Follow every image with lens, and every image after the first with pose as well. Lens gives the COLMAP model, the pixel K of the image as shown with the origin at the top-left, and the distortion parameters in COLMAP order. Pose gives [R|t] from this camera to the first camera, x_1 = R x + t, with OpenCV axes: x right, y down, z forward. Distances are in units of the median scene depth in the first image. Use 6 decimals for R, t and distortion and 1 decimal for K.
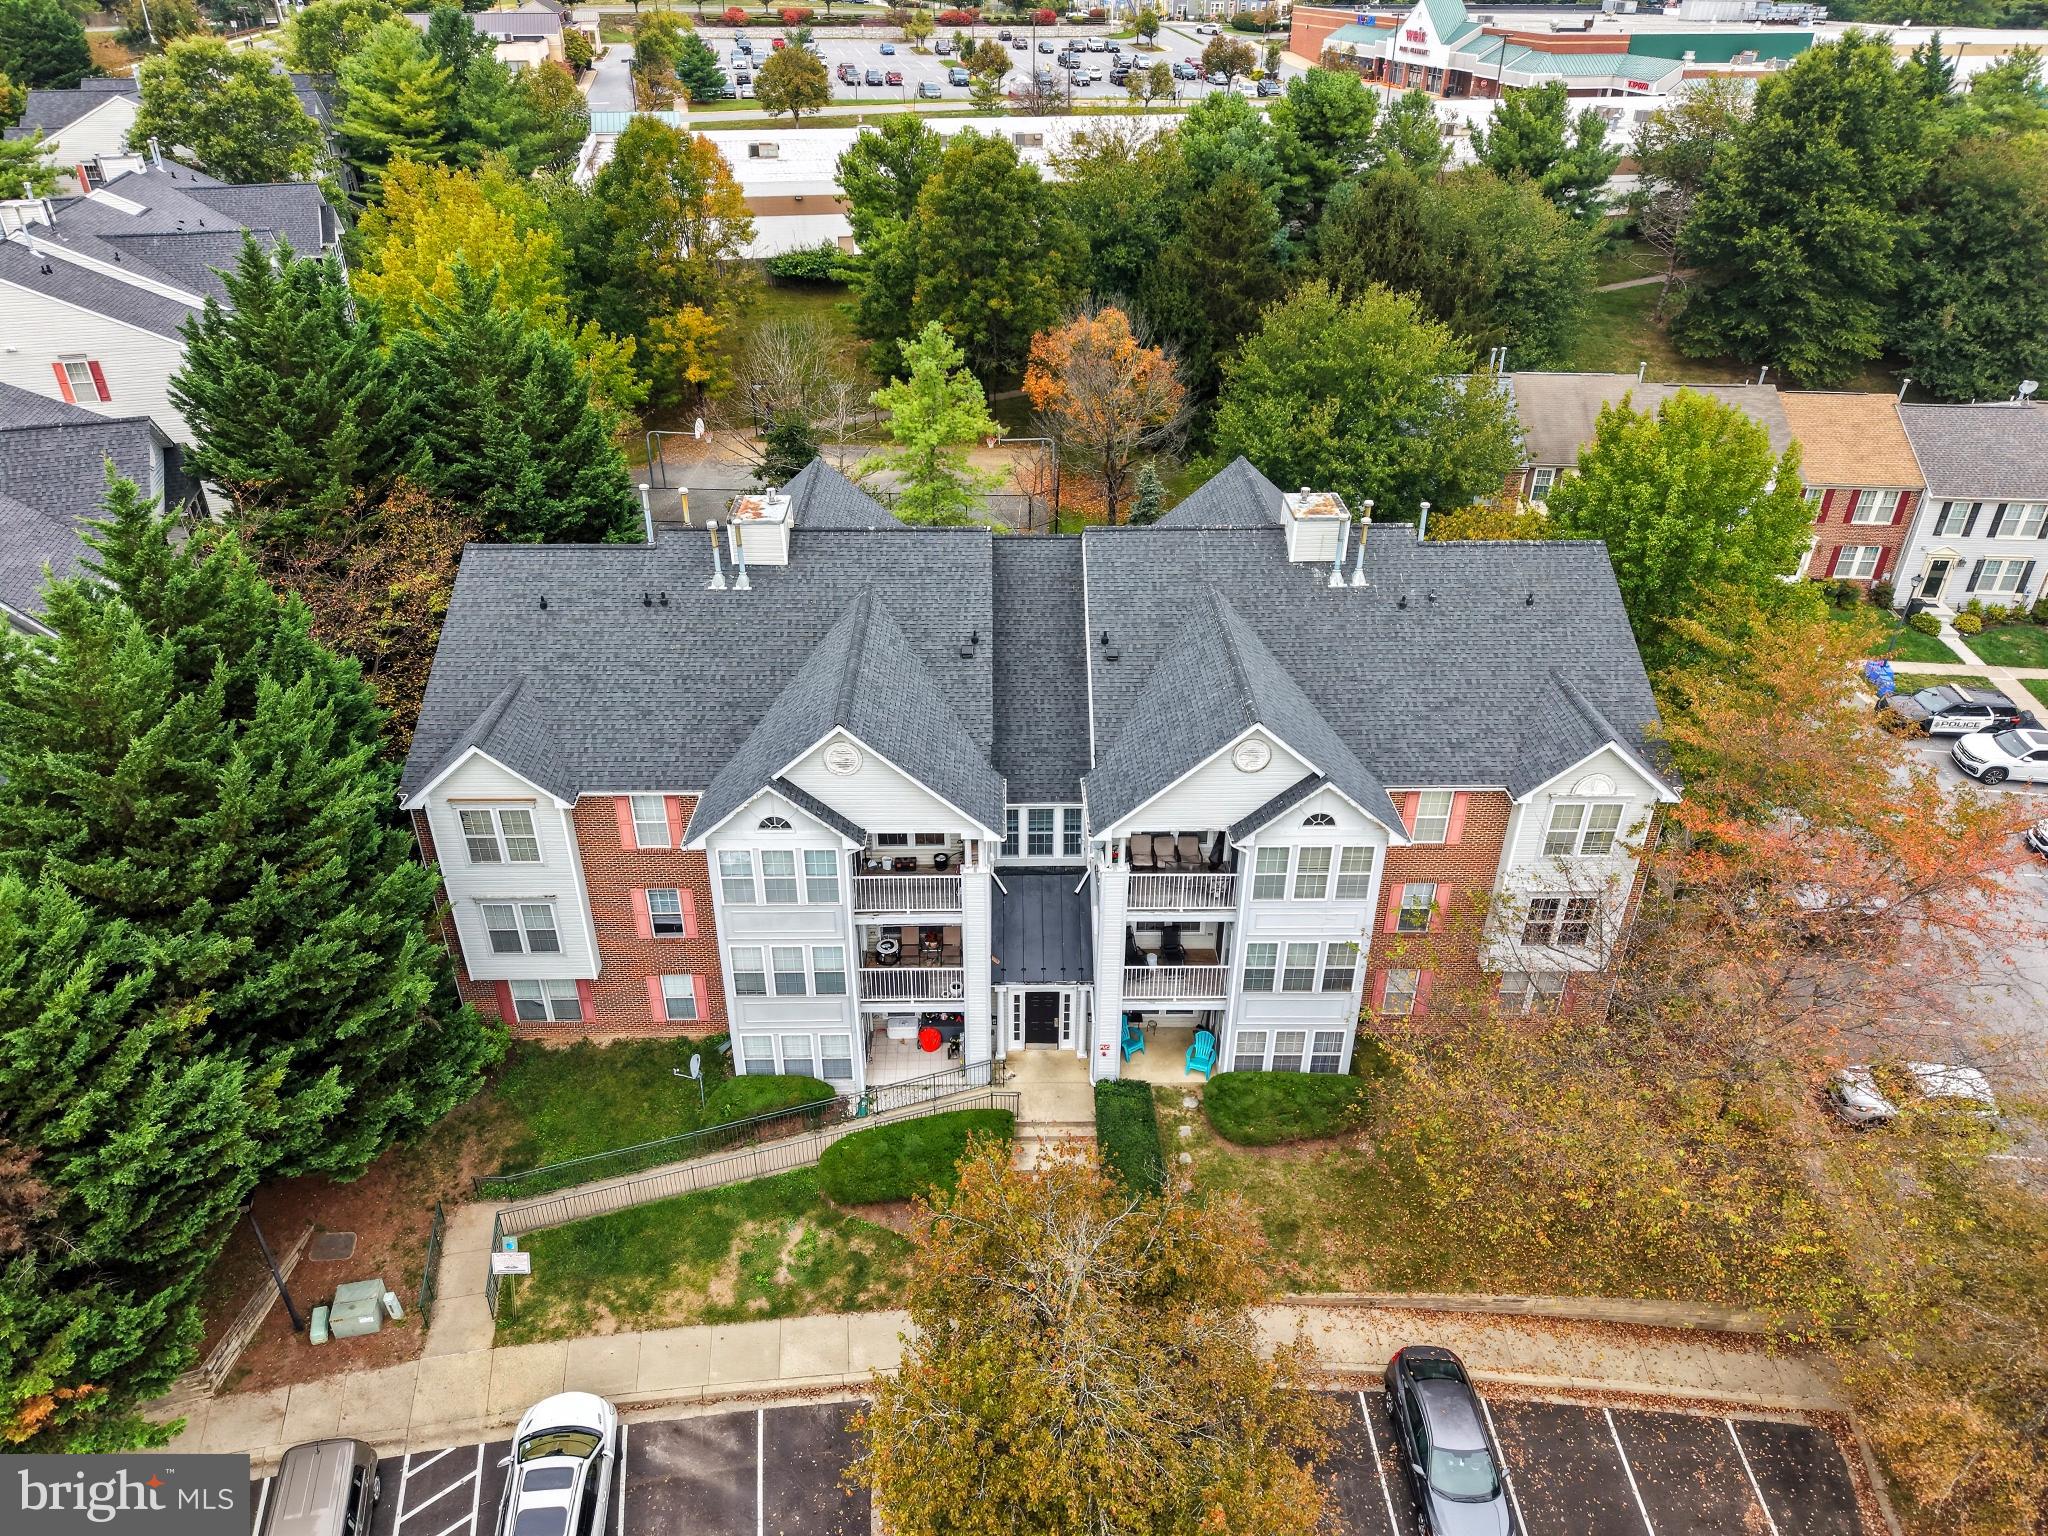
lens RADIAL K [[1341.7, 0, 1017.0], [0, 1341.7, 767.0], [0, 0, 1]] dist [0.030523, -0.002846]
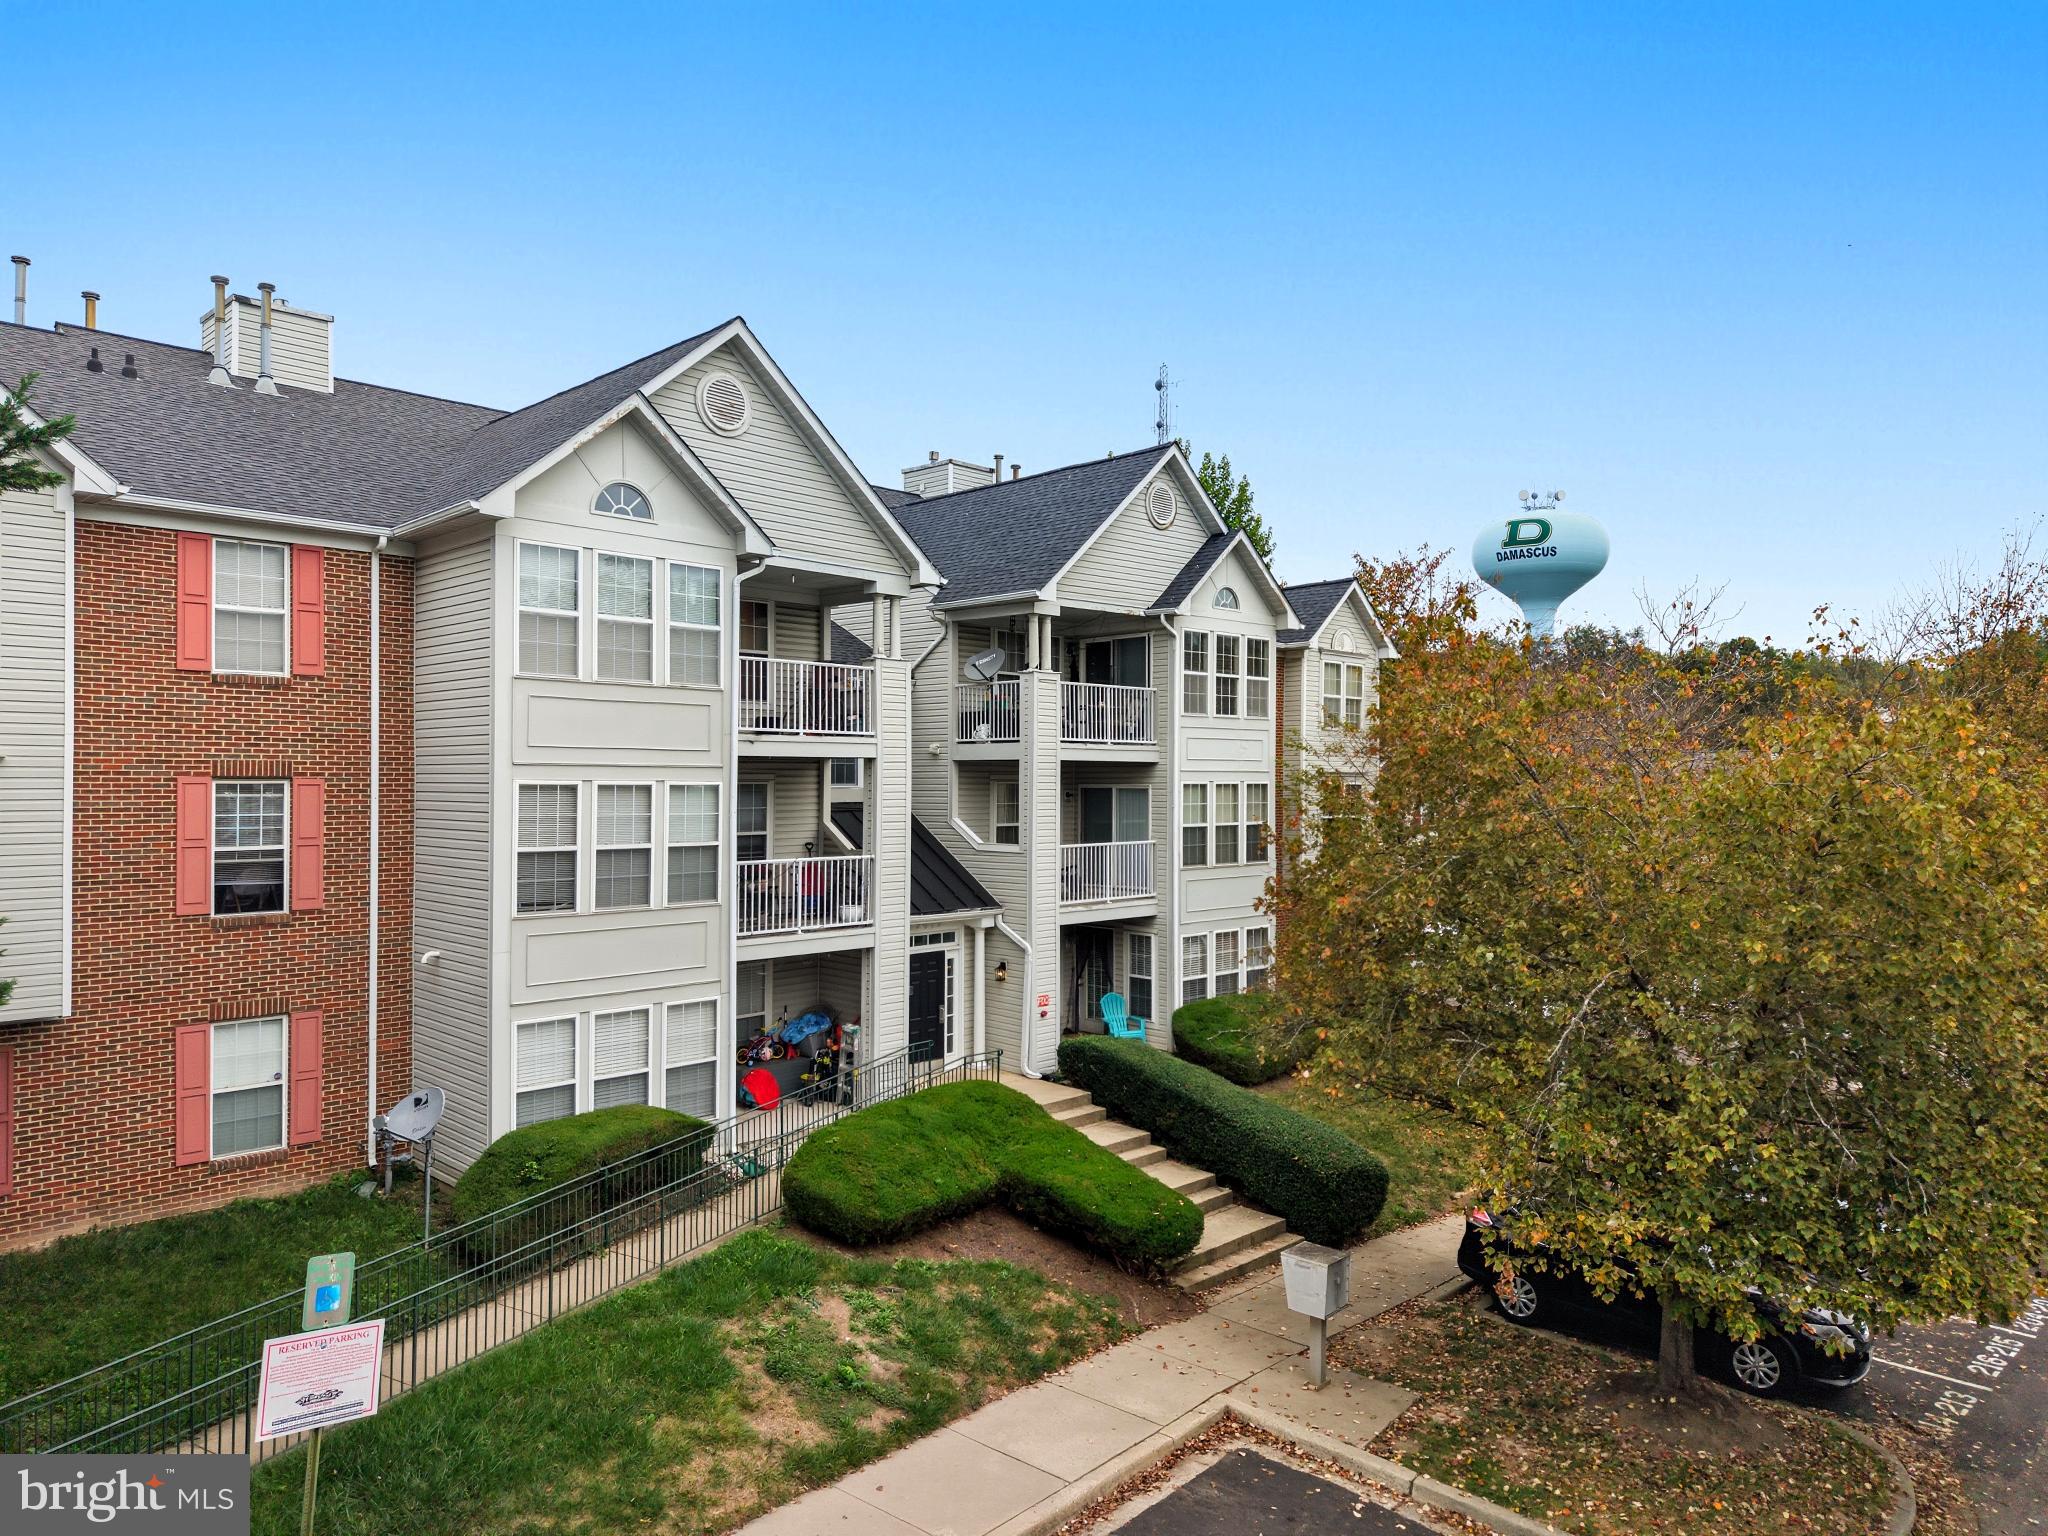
lens RADIAL K [[1341.7, 0, 1015.4], [0, 1341.7, 769.6], [0, 0, 1]] dist [0.030523, -0.002846]
pose [[0.728784, -0.006709, 0.684711, -0.407523], [0.350260, 0.862883, -0.364350, 0.362257], [-0.588381, 0.505359, 0.631205, 0.572402]]
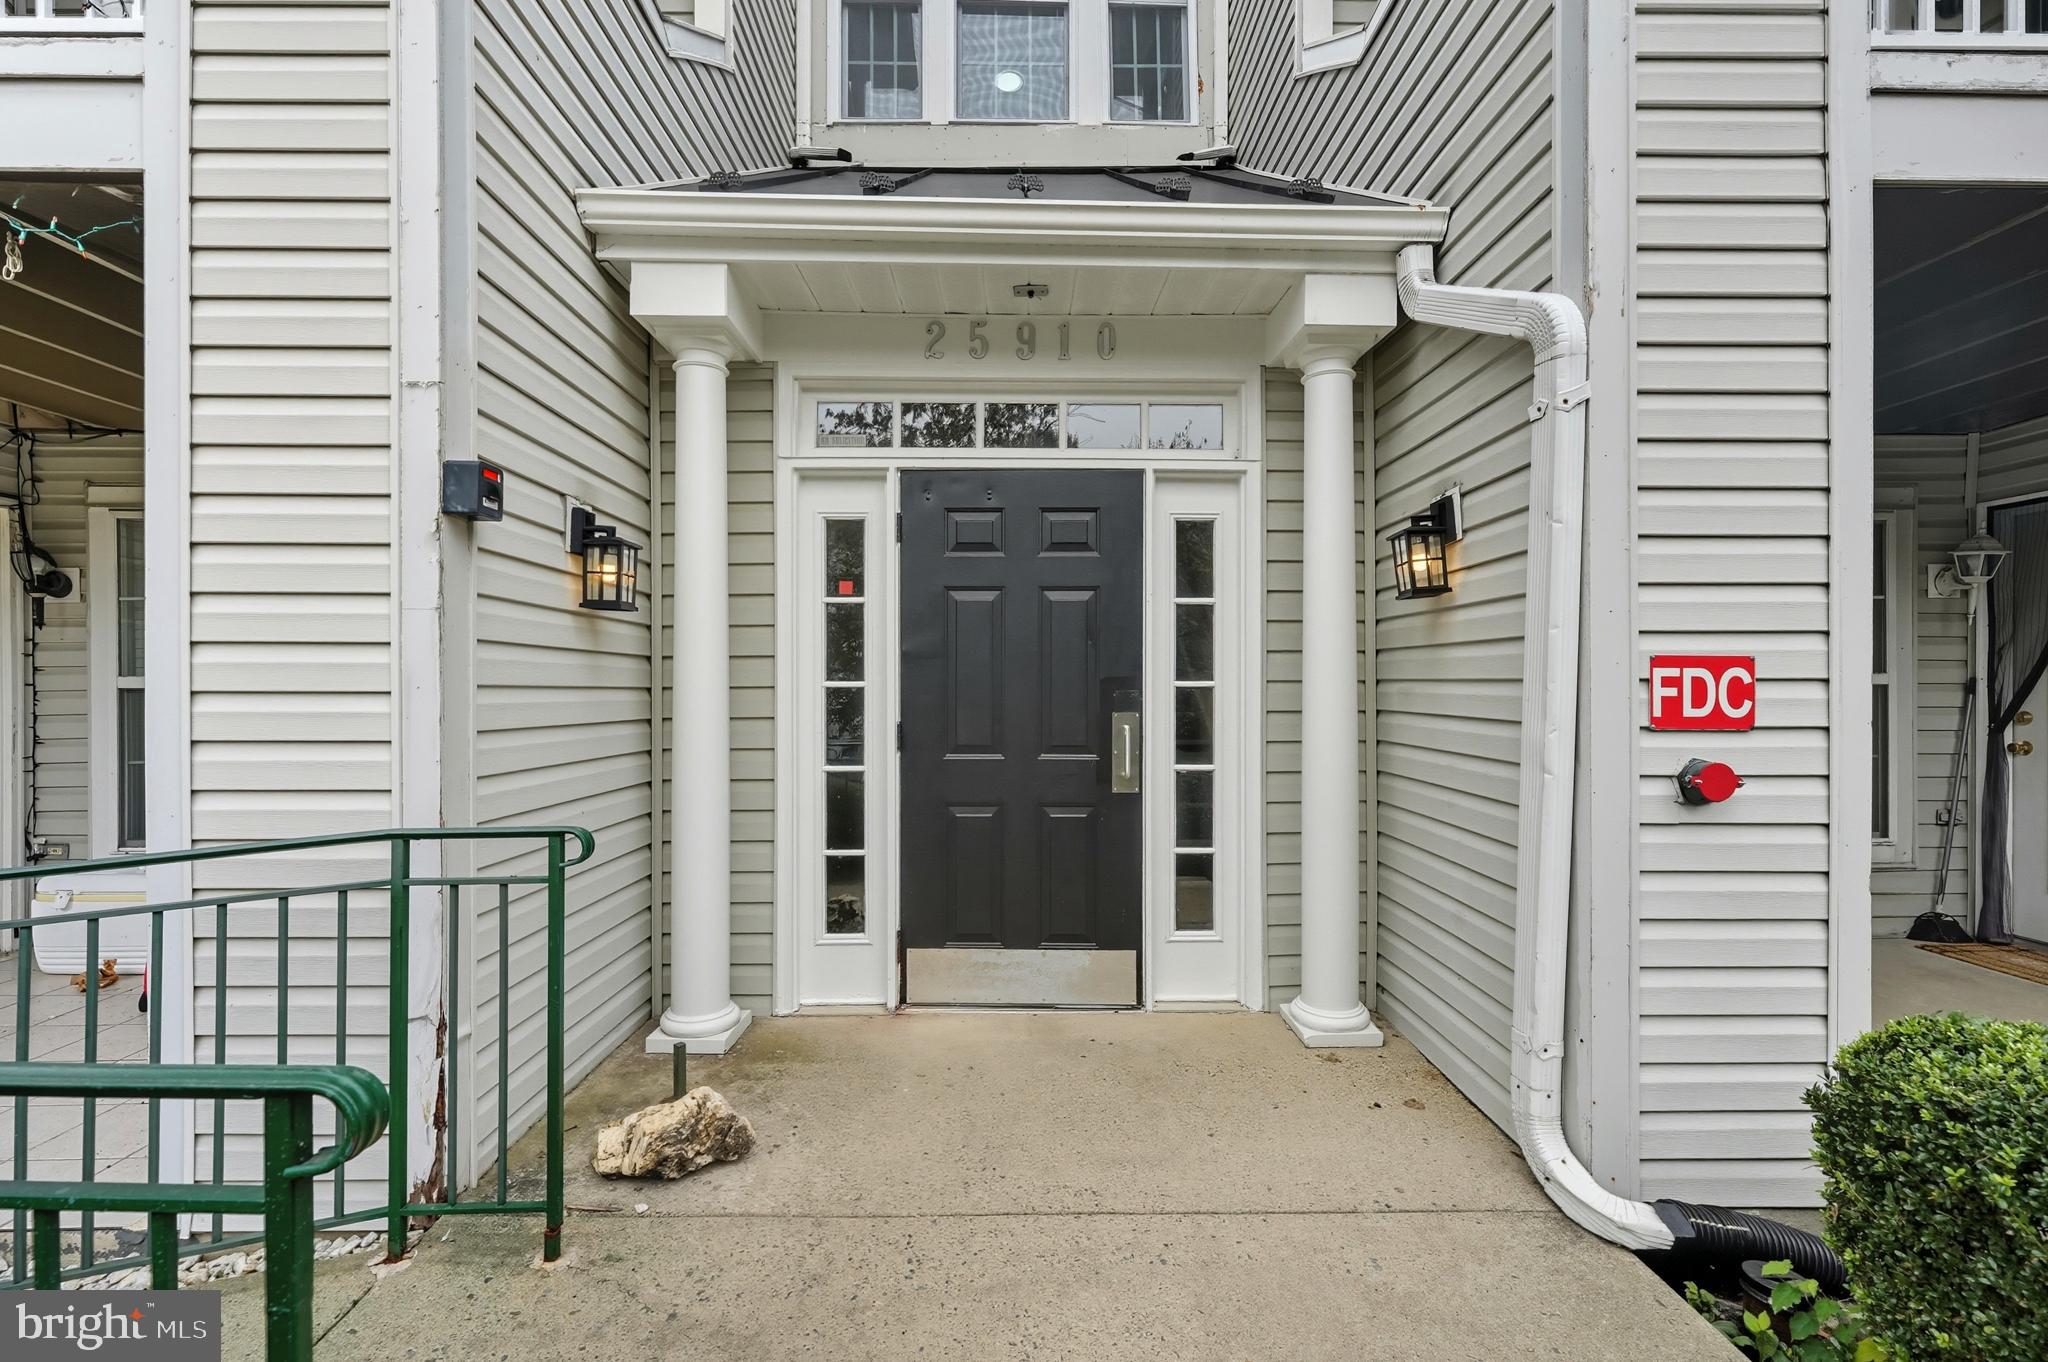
lens RADIAL K [[833.5, 0, 1030.8], [0, 833.5, 685.6], [0, 0, 1]] dist [0.000178, 0.000137]
pose [[0.999769, -0.008600, -0.019680, 0.023417], [-0.002590, 0.861359, -0.507990, 0.248470], [0.021320, 0.507924, 0.861138, 1.003705]]
